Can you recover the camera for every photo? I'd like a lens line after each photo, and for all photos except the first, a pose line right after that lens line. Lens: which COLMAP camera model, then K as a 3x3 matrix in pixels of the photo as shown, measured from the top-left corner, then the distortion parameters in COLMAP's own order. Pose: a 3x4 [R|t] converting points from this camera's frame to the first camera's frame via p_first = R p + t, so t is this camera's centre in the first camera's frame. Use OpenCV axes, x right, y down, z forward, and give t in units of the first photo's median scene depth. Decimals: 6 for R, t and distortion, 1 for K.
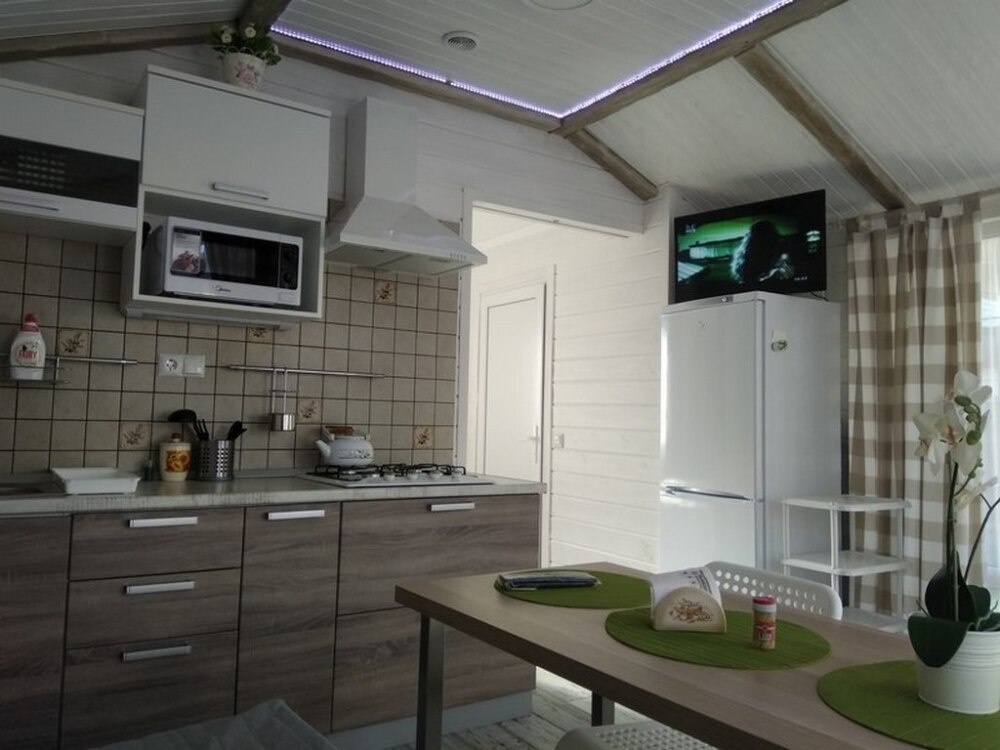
lens RADIAL K [[753.3, 0, 500.0], [0, 753.3, 375.0], [0, 0, 1]] dist [0.101841, -0.168050]
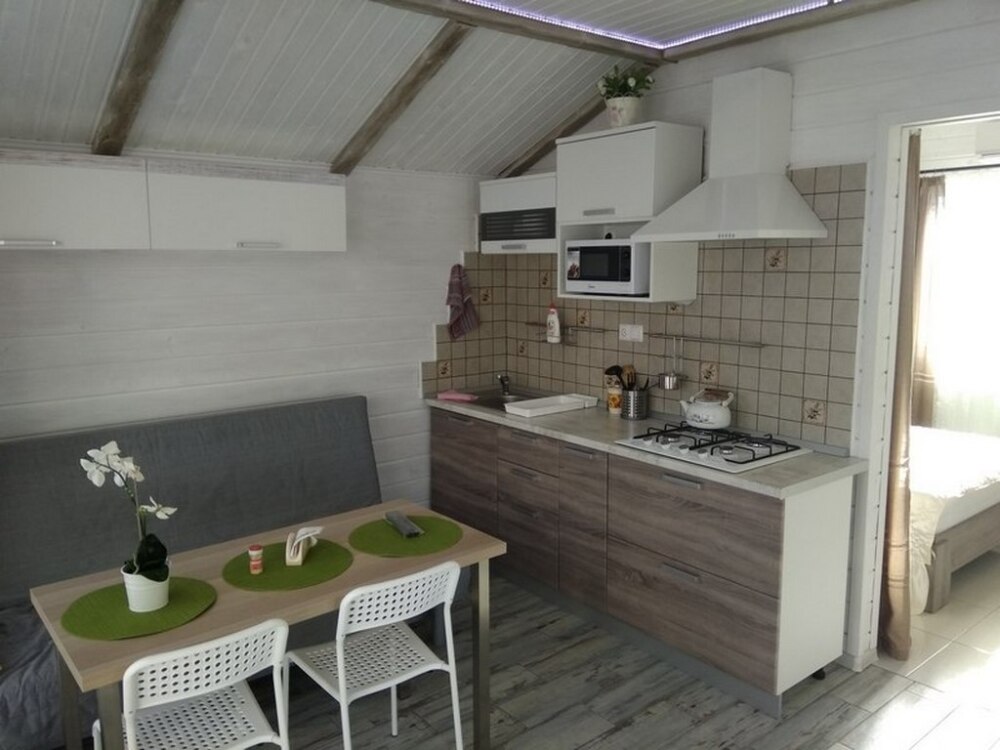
lens RADIAL K [[753.3, 0, 500.0], [0, 753.3, 375.0], [0, 0, 1]] dist [0.101841, -0.168050]
pose [[0.095974, 0.124407, -0.987579, 0.909376], [0.065904, 0.989187, 0.131015, -0.128941], [0.993200, -0.077660, 0.086737, 0.618417]]
